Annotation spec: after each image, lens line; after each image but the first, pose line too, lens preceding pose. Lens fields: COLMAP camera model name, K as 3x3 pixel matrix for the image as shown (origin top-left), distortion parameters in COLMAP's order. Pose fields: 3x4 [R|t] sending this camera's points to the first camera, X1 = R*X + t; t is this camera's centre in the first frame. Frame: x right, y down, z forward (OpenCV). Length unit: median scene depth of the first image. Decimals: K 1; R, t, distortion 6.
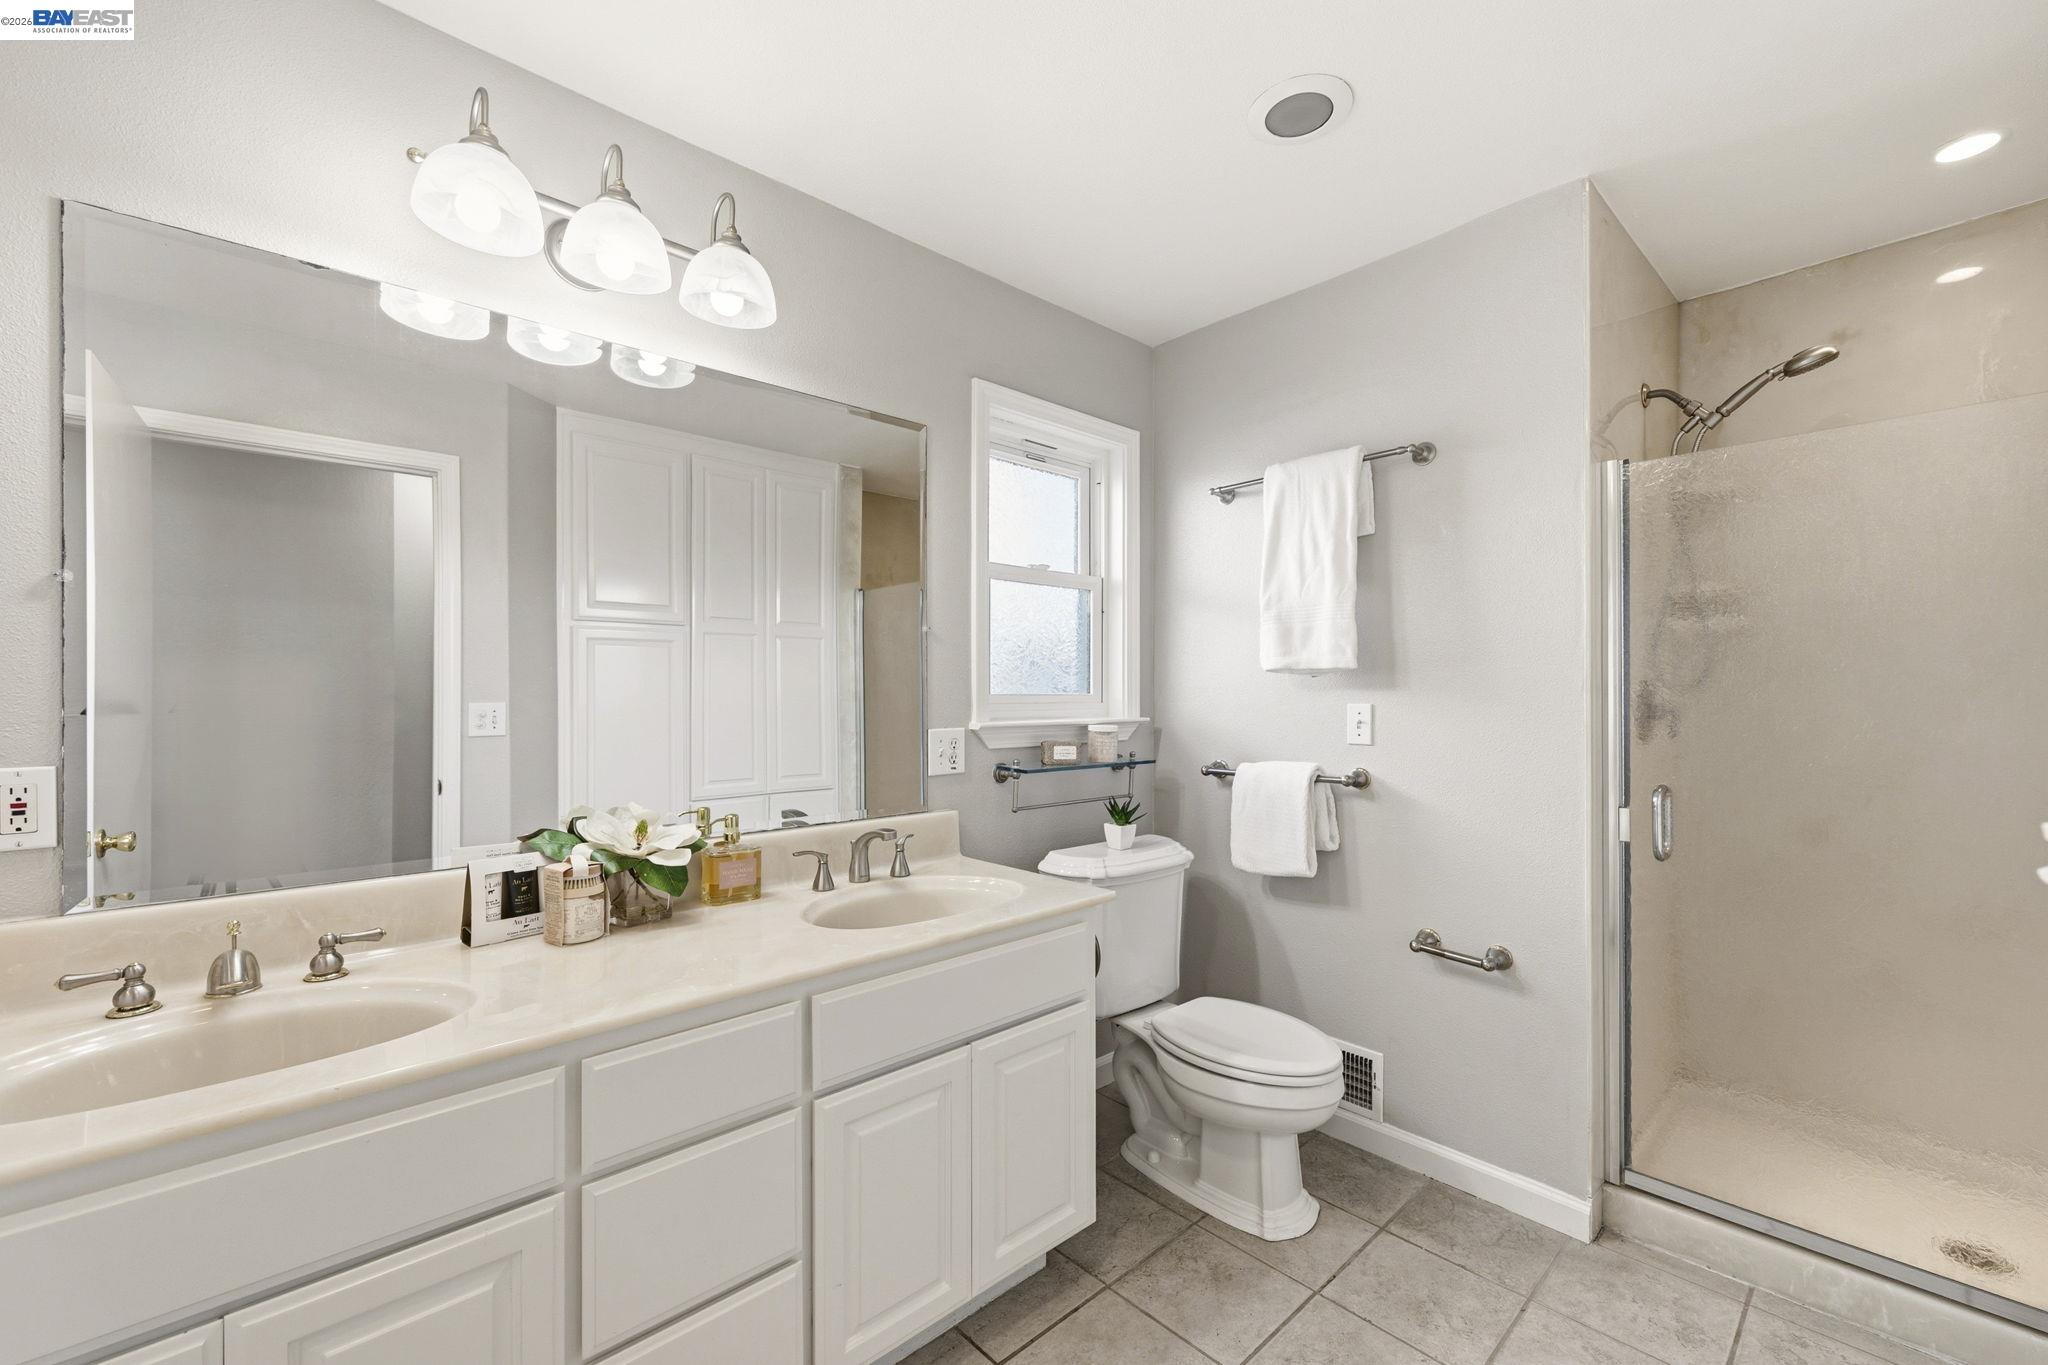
lens RADIAL K [[846.0, 0, 1029.2], [0, 846.0, 684.8], [0, 0, 1]] dist [0.003268, 0.000103]
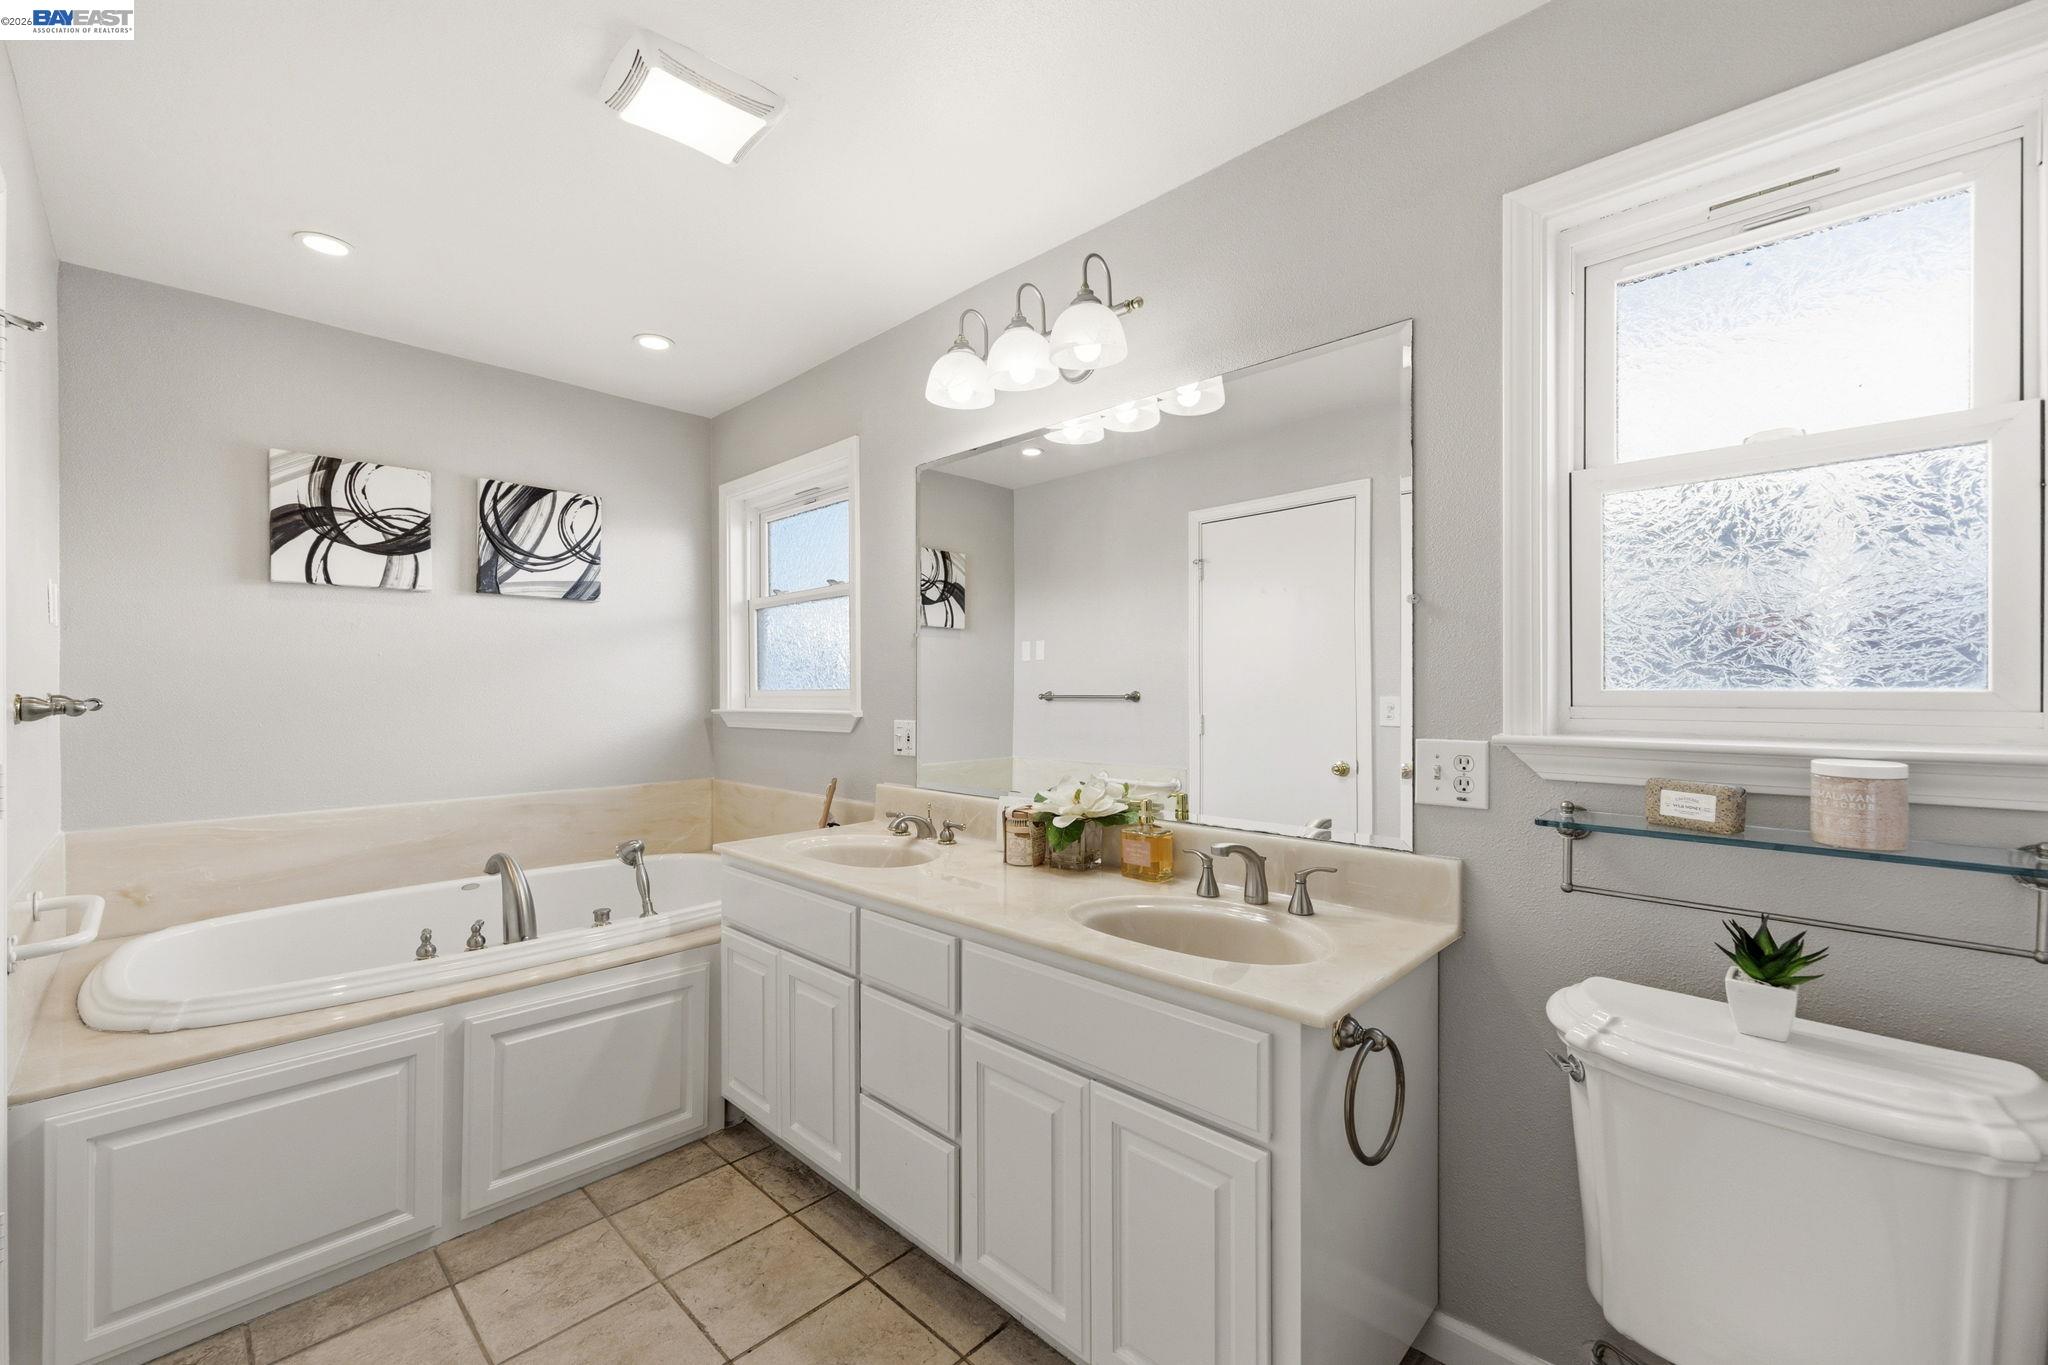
lens RADIAL K [[846.0, 0, 1029.9], [0, 846.0, 686.8], [0, 0, 1]] dist [0.003268, 0.000103]
pose [[0.049904, 0.000762, -0.998754, 0.558036], [0.010440, 0.999945, 0.001285, 0.004253], [0.998699, -0.010491, 0.049894, 0.606176]]
